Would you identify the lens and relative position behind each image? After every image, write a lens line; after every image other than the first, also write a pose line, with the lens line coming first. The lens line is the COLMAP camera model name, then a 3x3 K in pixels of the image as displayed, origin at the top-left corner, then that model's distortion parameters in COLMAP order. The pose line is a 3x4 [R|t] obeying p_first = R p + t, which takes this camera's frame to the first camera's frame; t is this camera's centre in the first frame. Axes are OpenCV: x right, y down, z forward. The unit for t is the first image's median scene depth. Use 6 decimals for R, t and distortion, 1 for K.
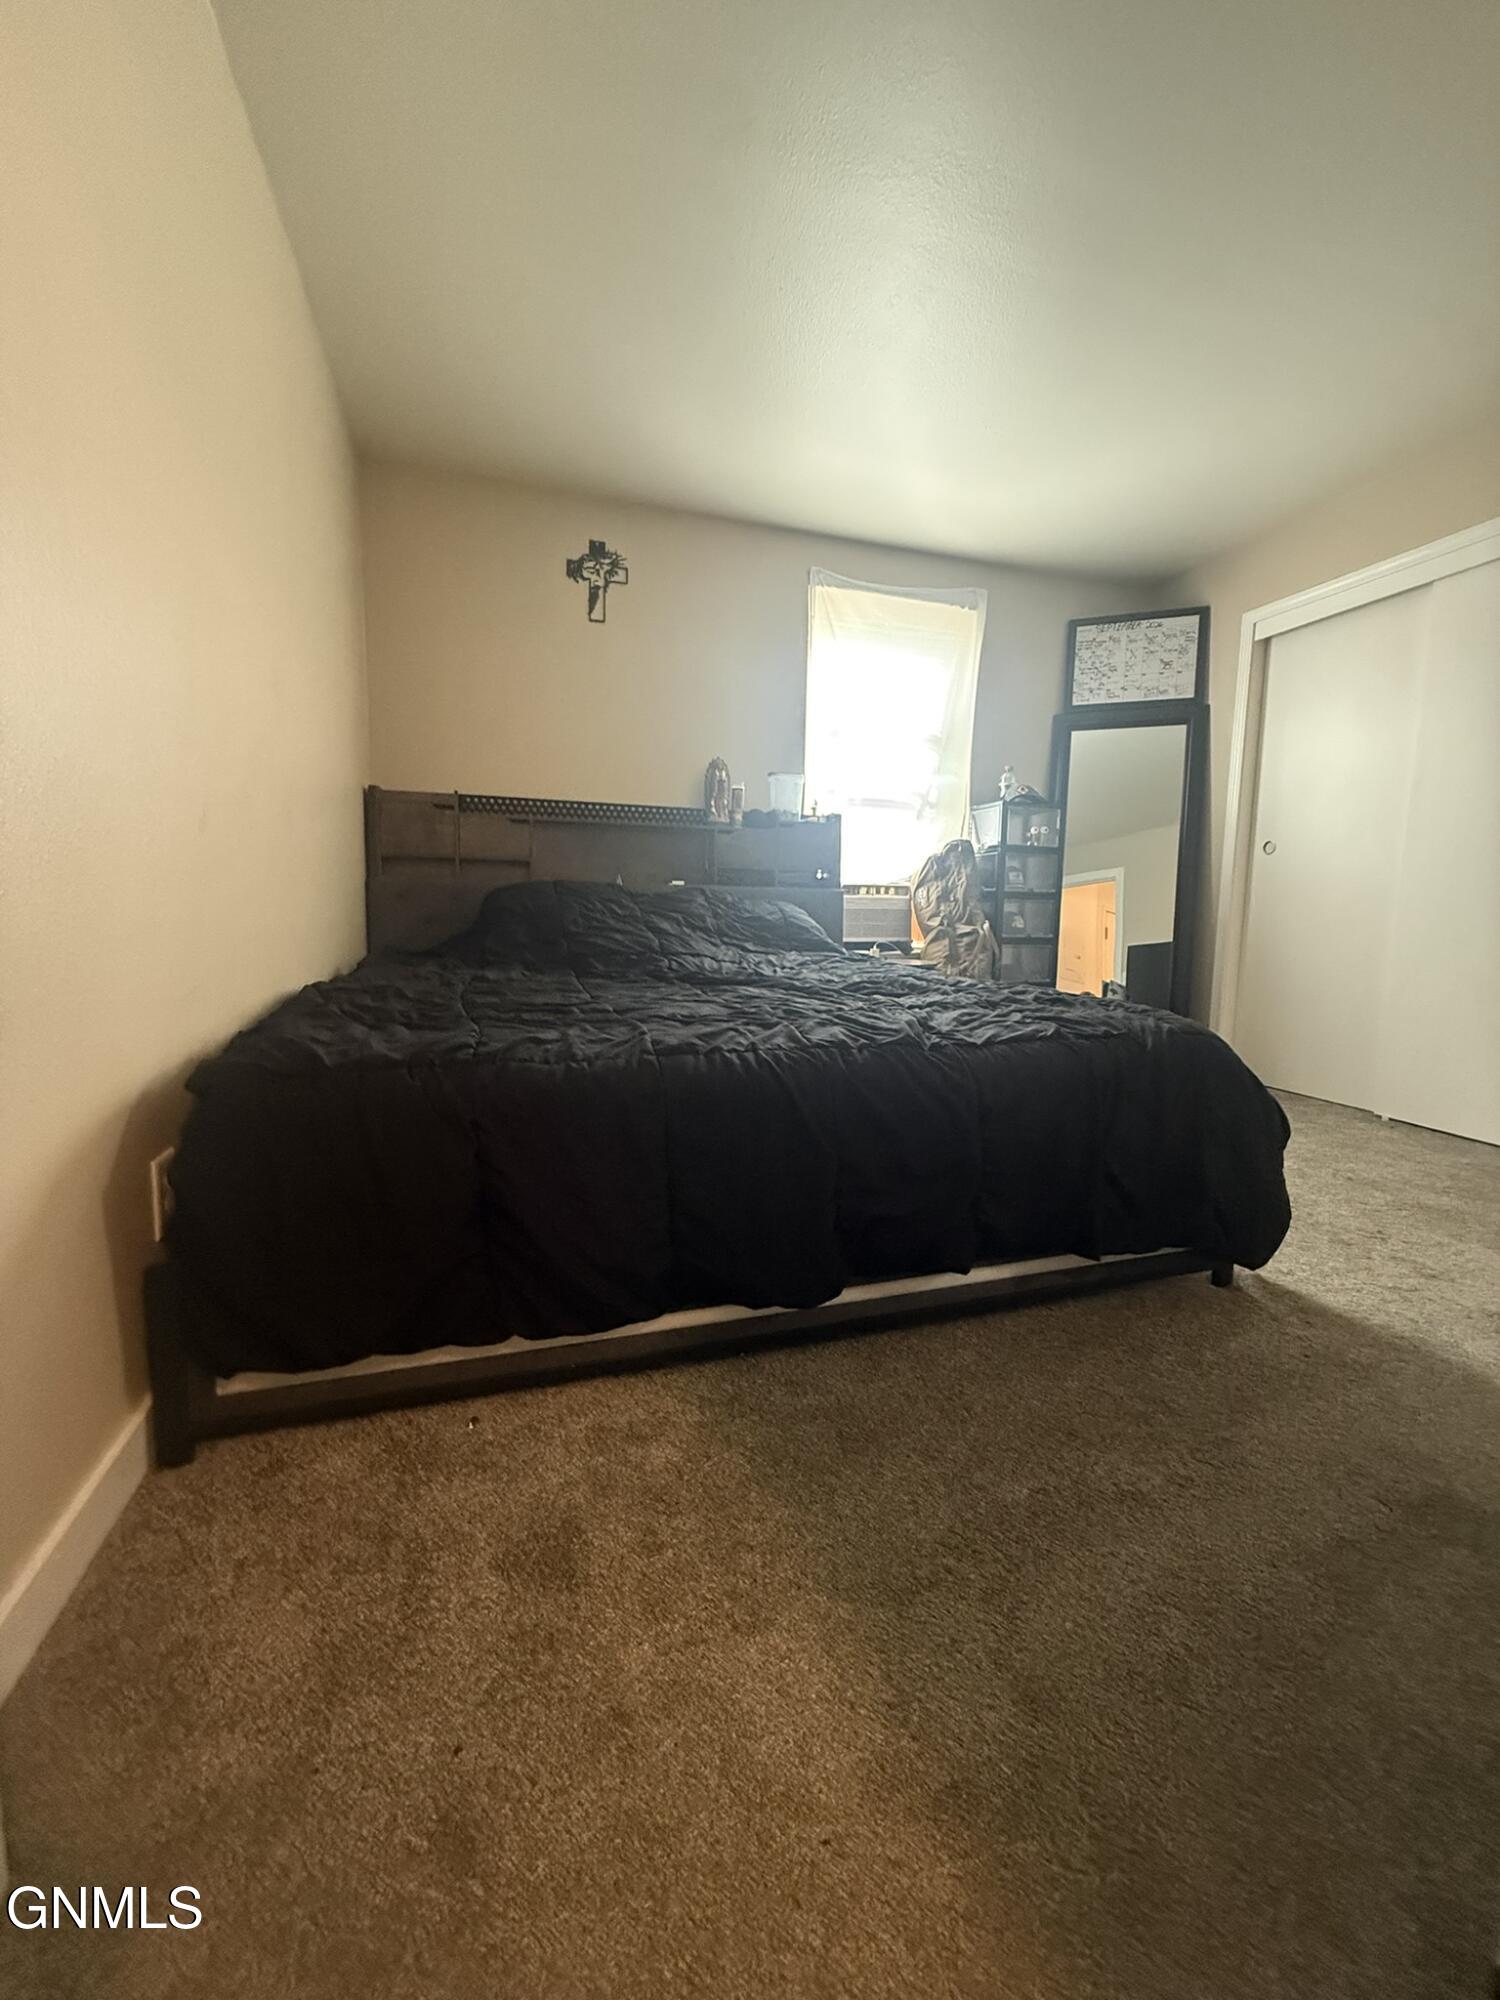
lens RADIAL K [[803.3, 0, 750.0], [0, 803.3, 1000.0], [0, 0, 1]] dist [0.000133, 0.000003]
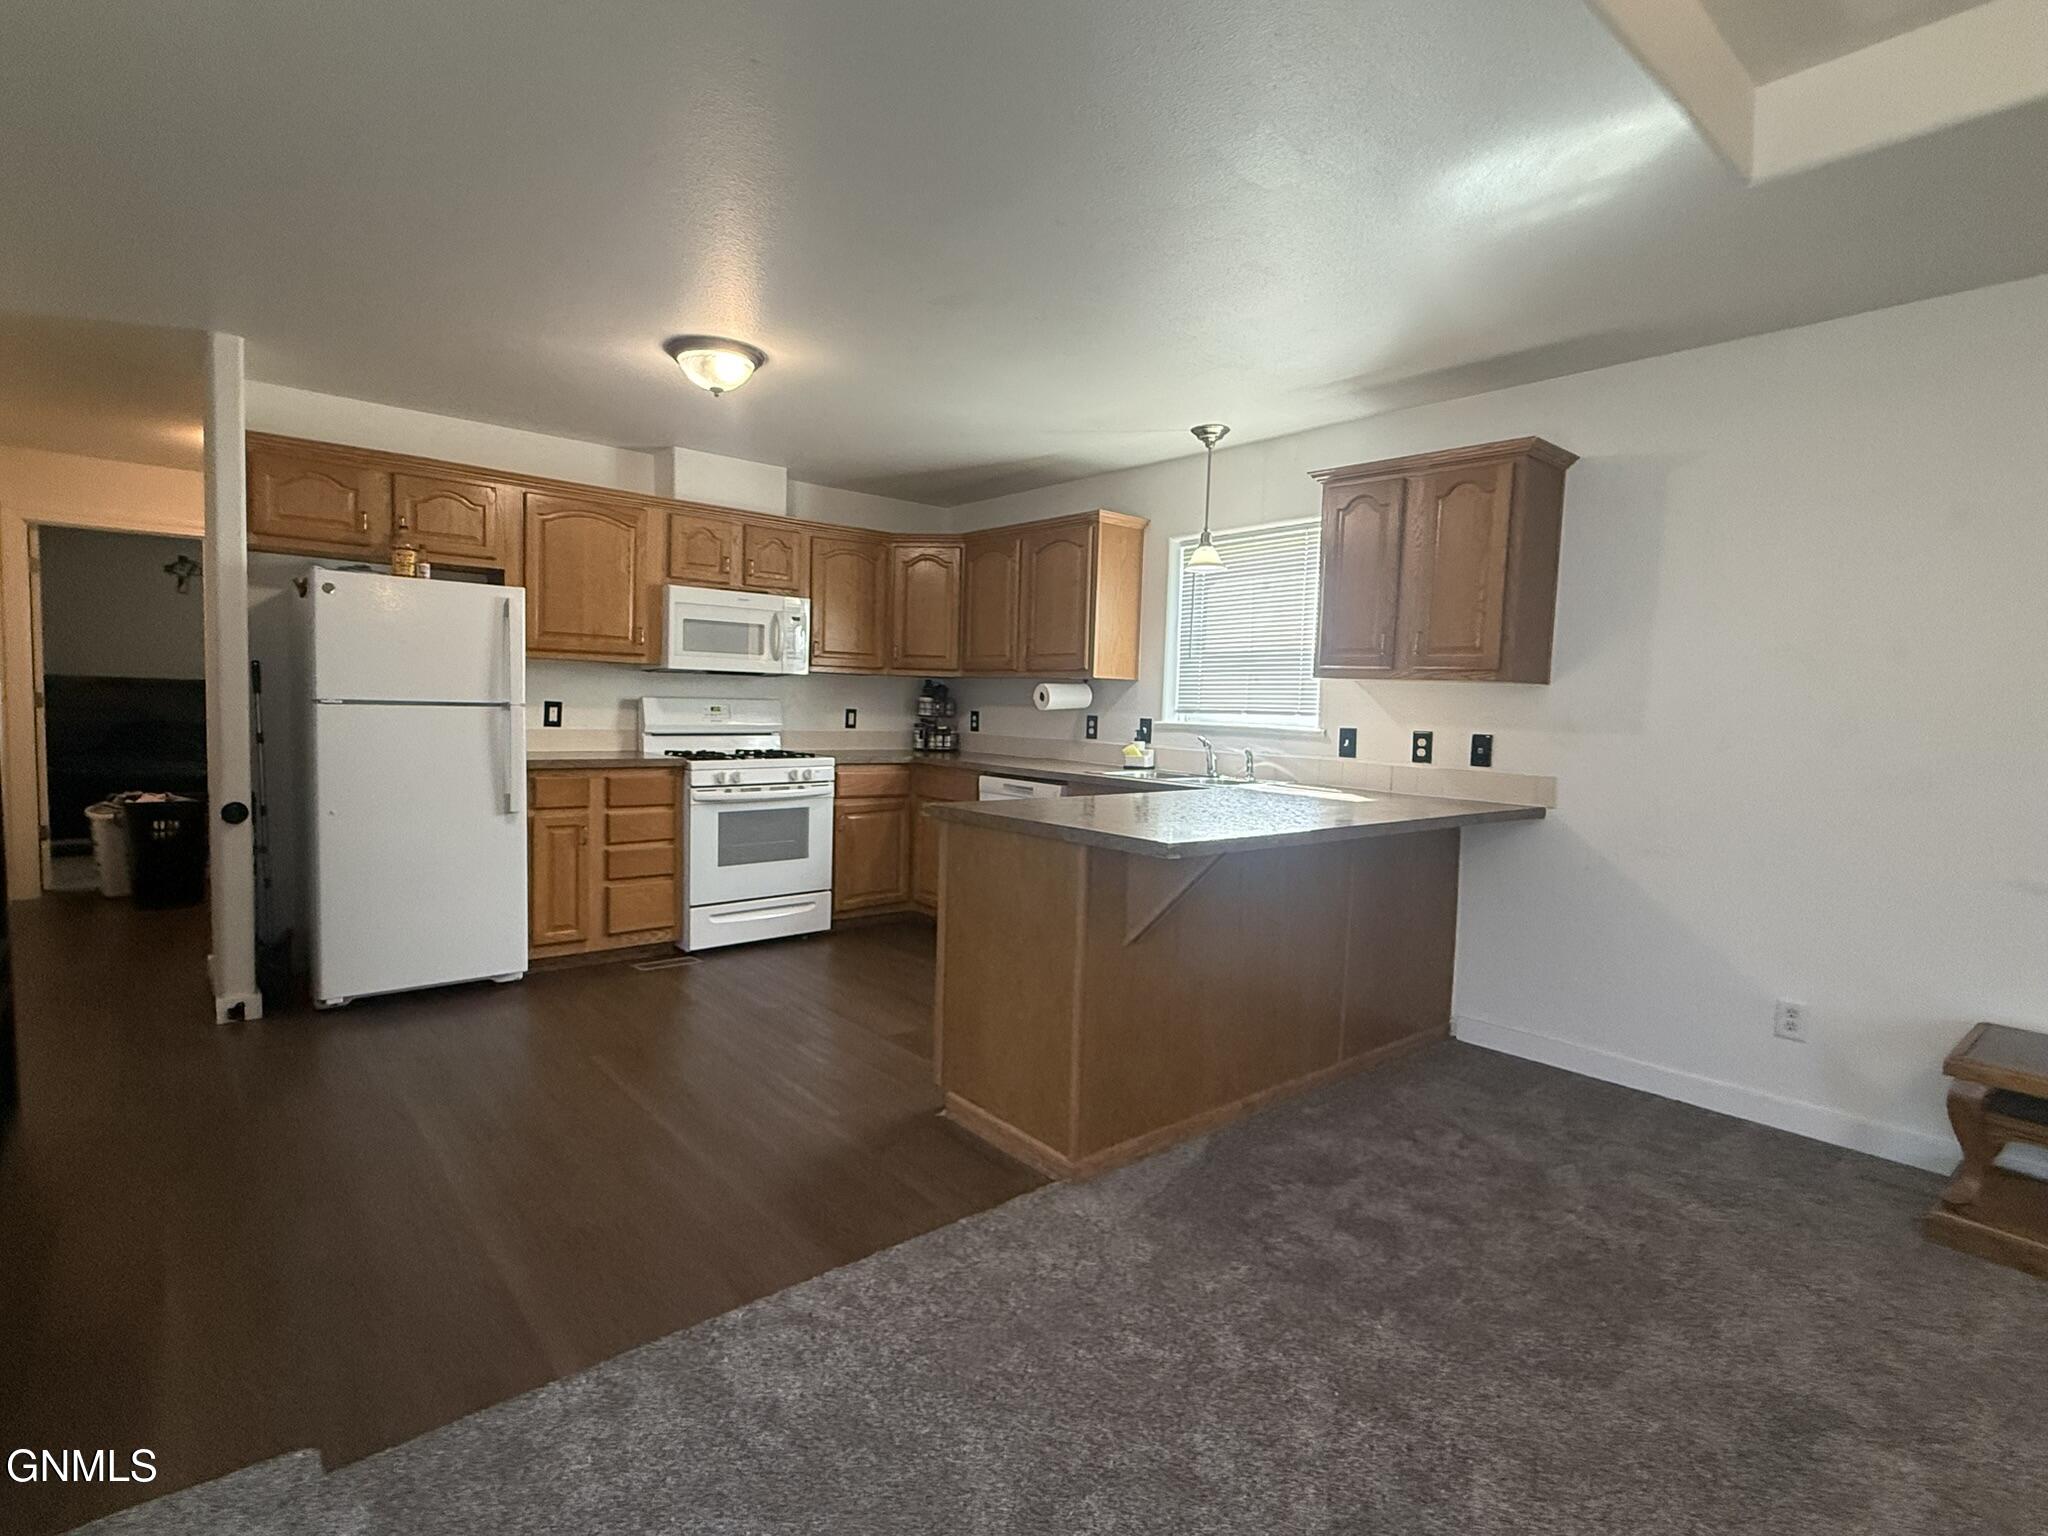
lens RADIAL K [[1007.0, 0, 1019.8], [0, 1007.0, 766.5], [0, 0, 1]] dist [0.000575, -0.000442]
pose [[0.924819, -0.009162, 0.380296, 0.846636], [0.022722, 0.999255, -0.031184, 0.123560], [-0.379728, 0.037480, 0.924339, -2.307513]]
